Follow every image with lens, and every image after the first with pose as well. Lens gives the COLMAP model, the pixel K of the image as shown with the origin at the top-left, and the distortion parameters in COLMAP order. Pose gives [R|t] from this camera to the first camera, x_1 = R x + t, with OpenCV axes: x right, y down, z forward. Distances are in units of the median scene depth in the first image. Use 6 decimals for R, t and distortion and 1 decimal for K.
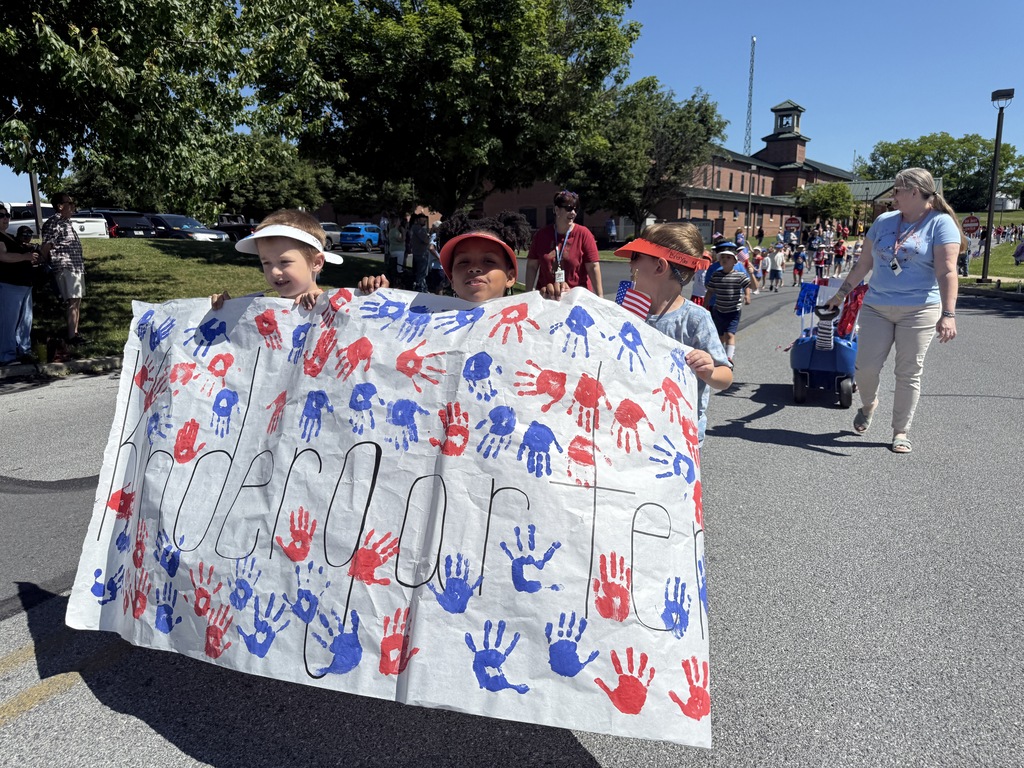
lens RADIAL K [[768.2, 0, 515.2], [0, 768.2, 373.0], [0, 0, 1]] dist [0.015362, -0.001782]
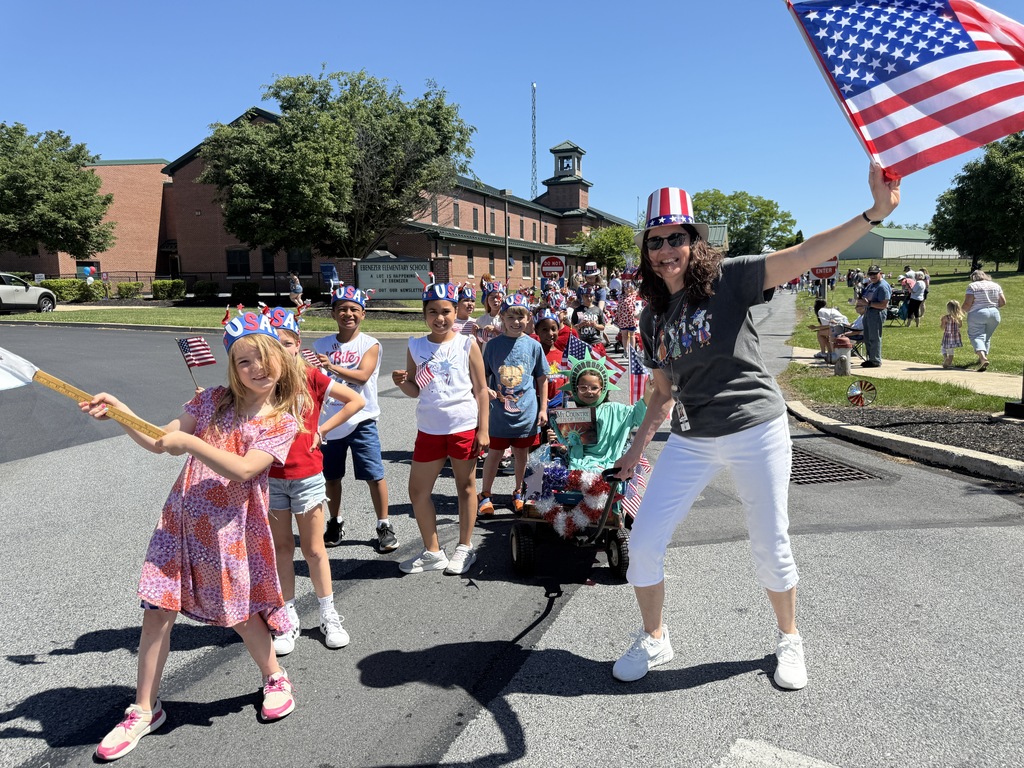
lens RADIAL K [[749.2, 0, 518.9], [0, 749.2, 382.7], [0, 0, 1]] dist [0.130317, -0.195188]
pose [[0.969110, -0.037728, 0.243725, 0.105463], [0.050950, 0.997539, -0.048176, -0.040461], [-0.241308, 0.059106, 0.968647, 0.245543]]
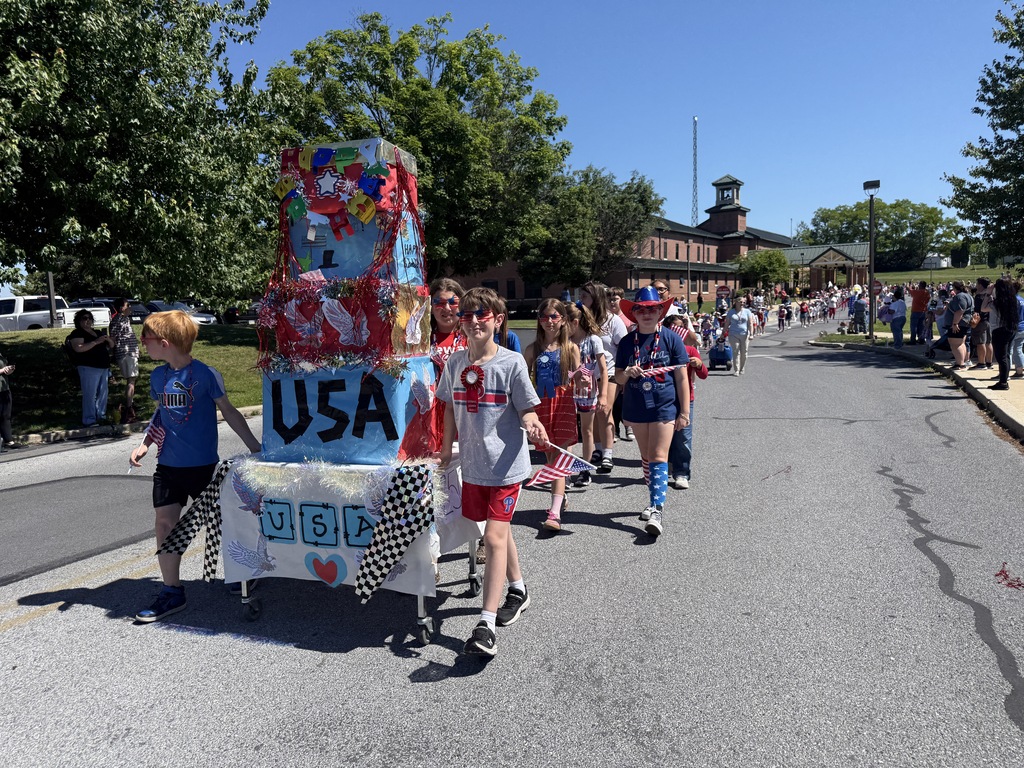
lens RADIAL K [[749.2, 0, 518.9], [0, 749.2, 382.7], [0, 0, 1]] dist [0.130317, -0.195188]
pose [[0.998292, -0.035190, 0.046642, 0.003565], [0.038539, 0.996590, -0.072962, 0.004718], [-0.043915, 0.074635, 0.996243, -0.043332]]
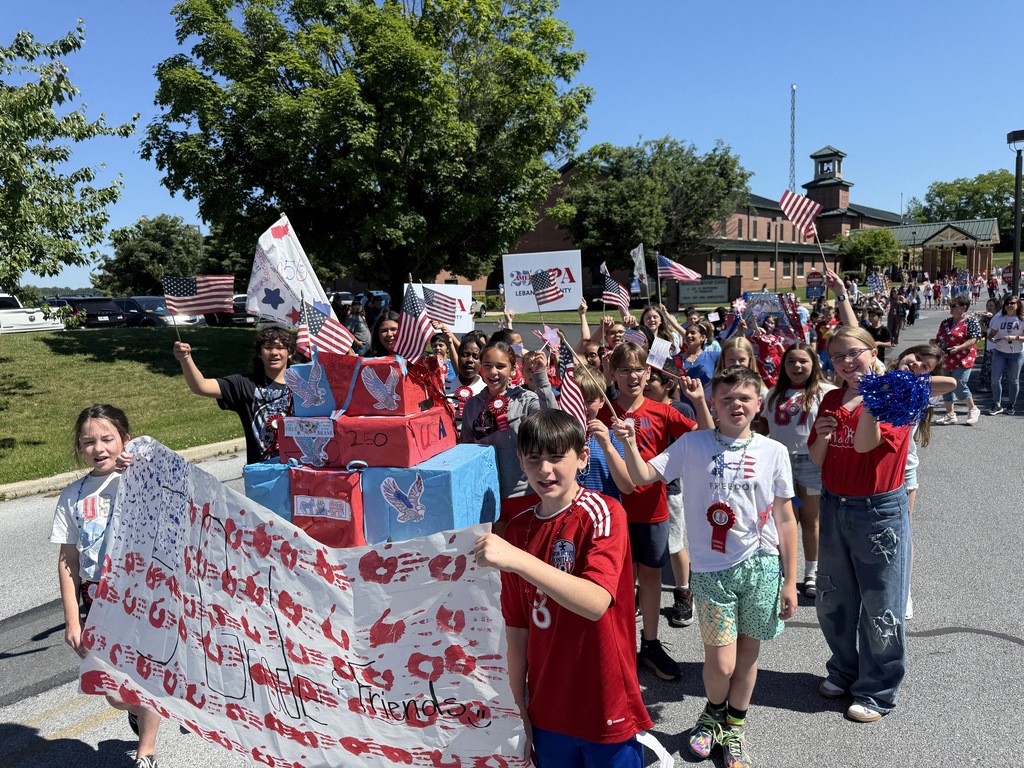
lens RADIAL K [[758.0, 0, 512.0], [0, 758.0, 384.0], [0, 0, 1]] dist [0.050479, -0.036538]
pose [[0.996758, -0.024406, -0.076661, 0.033522], [0.020256, 0.998311, -0.054451, -0.011872], [0.077860, 0.052721, 0.995569, 0.026713]]
